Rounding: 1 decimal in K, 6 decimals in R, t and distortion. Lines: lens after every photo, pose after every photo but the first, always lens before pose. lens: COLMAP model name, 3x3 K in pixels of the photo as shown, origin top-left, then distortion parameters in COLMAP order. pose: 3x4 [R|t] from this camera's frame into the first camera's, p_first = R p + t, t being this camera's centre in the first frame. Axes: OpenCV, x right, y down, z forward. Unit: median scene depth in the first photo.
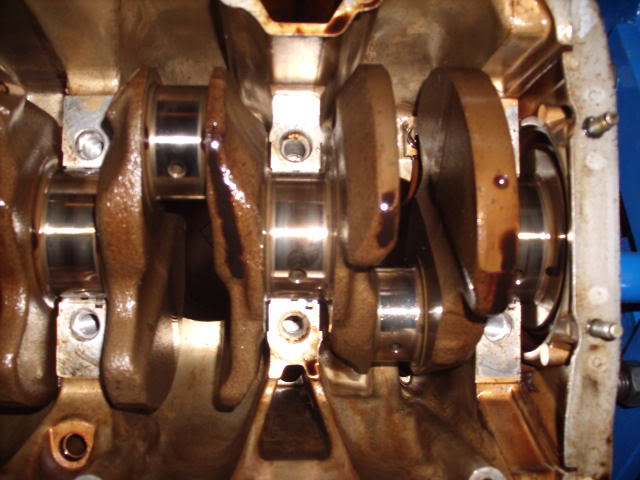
lens RADIAL K [[698.2, 0, 320.8], [0, 698.2, 240.6], [0, 0, 1]] dist [-0.119780, 0.000000]
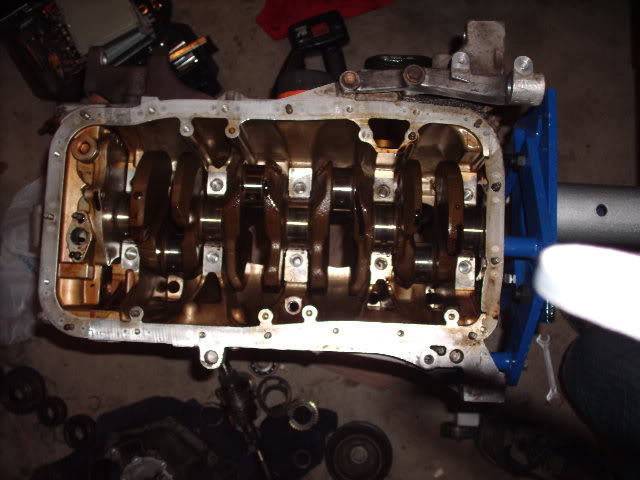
lens RADIAL K [[698.2, 0, 319.9], [0, 698.2, 239.4], [0, 0, 1]] dist [-0.119780, 0.000000]
pose [[0.996174, 0.025836, -0.083486, -0.052372], [-0.028296, 0.999196, -0.028419, 0.117881], [0.082685, 0.030673, 0.996104, -1.533948]]
